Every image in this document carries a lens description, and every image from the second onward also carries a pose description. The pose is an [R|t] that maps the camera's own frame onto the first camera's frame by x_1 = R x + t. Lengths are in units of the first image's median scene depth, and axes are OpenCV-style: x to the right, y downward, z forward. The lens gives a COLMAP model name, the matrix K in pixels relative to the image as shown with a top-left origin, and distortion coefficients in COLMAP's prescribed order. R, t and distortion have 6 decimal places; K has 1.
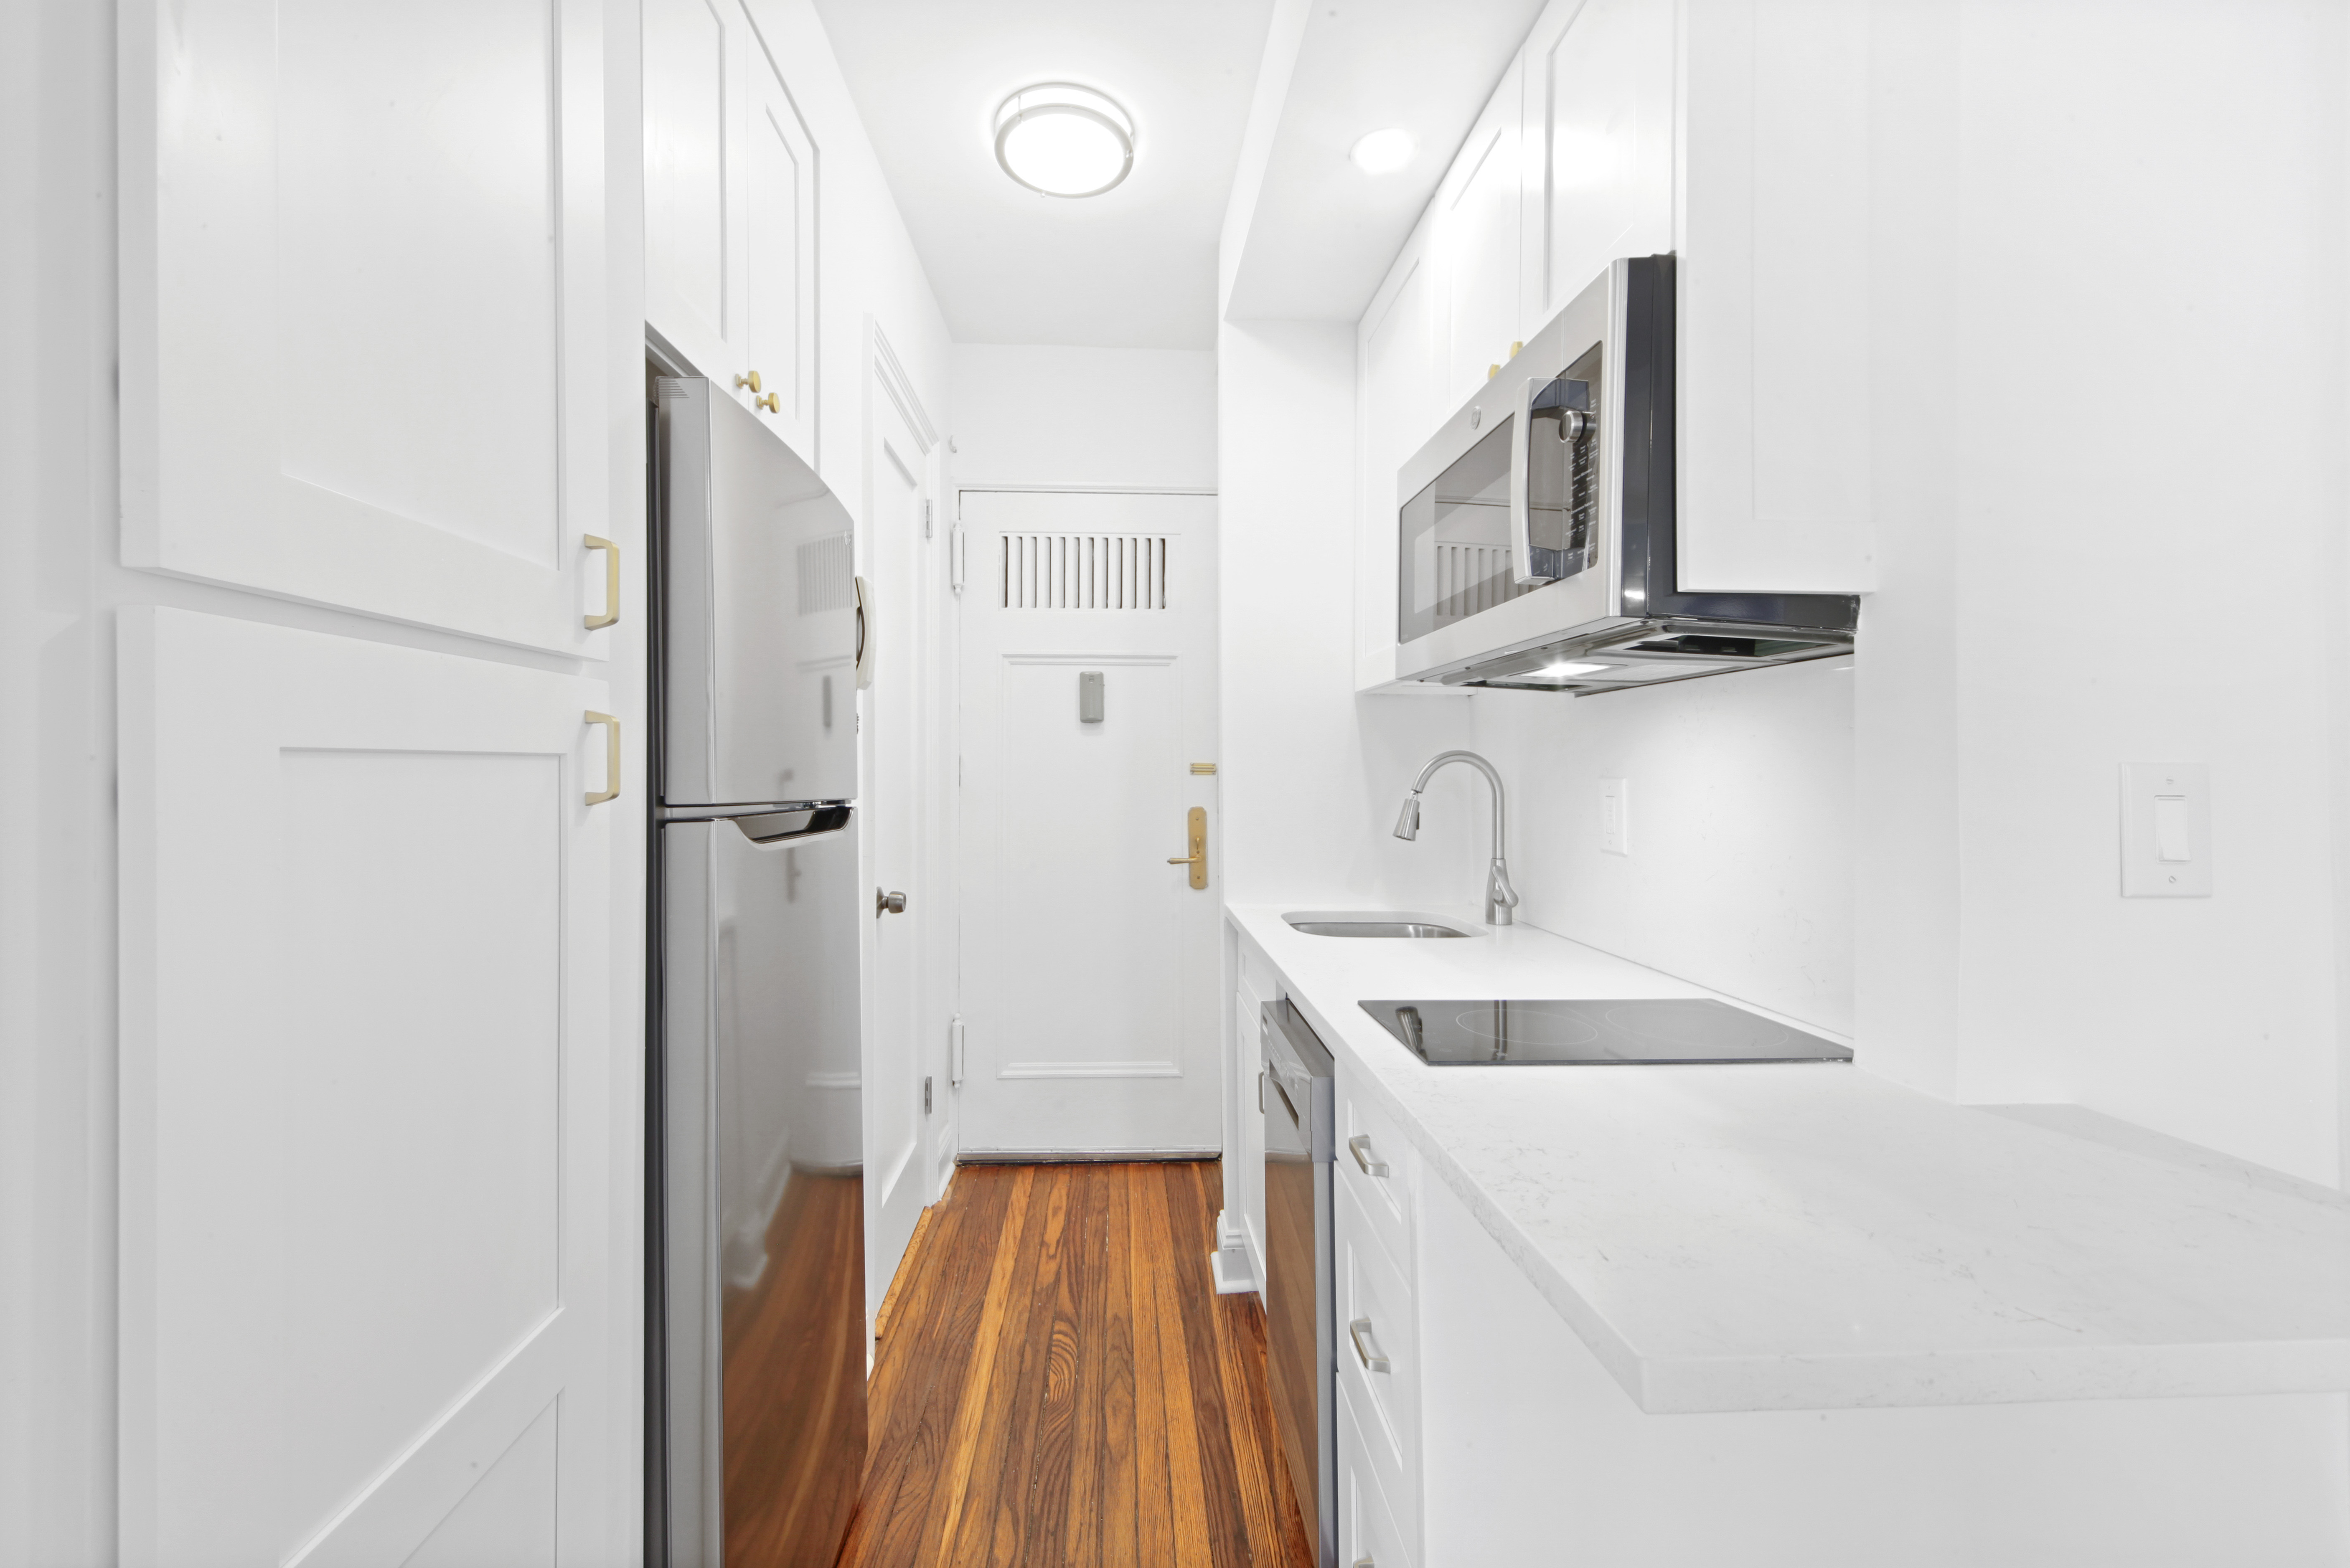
lens RADIAL K [[944.9, 0, 1105.0], [0, 944.9, 739.6], [0, 0, 1]] dist [-0.029922, -0.000094]
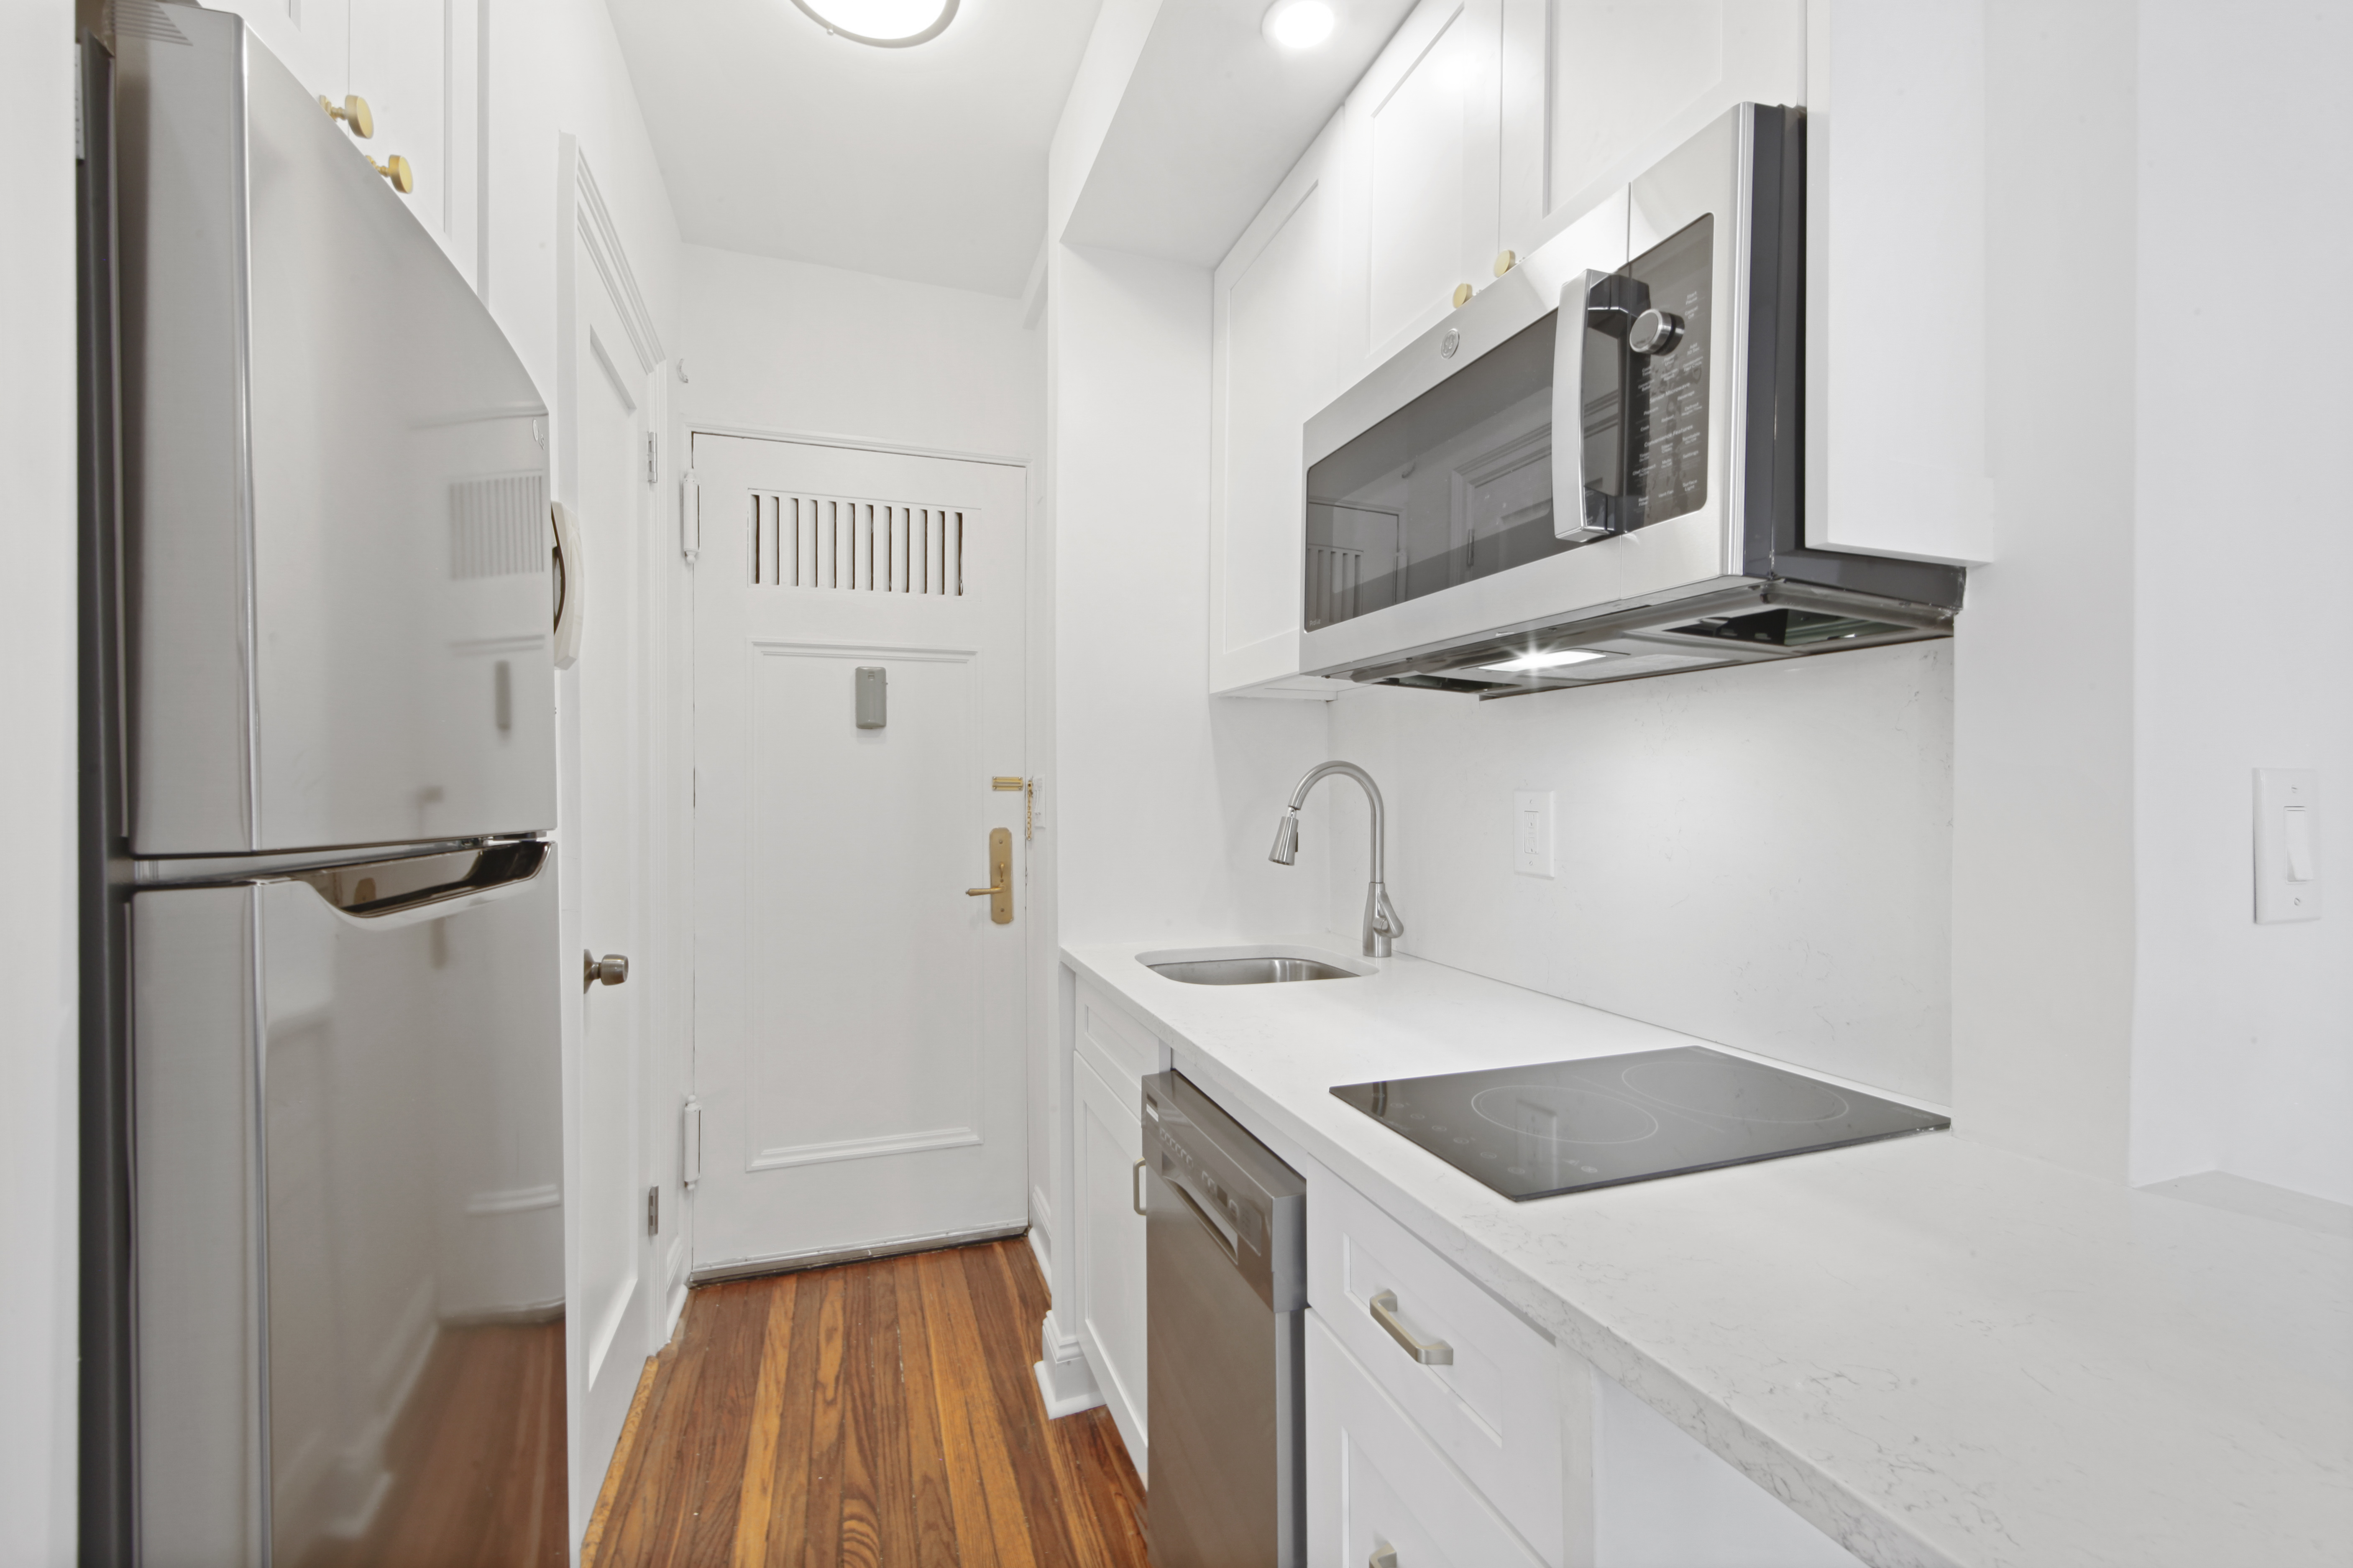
lens RADIAL K [[944.5, 0, 1146.6], [0, 944.5, 767.8], [0, 0, 1]] dist [-0.003131, -0.000461]
pose [[0.949513, 0.001947, 0.313723, -0.058743], [-0.005956, 0.999912, 0.011824, 0.007121], [-0.313672, -0.013095, 0.949441, 0.182495]]
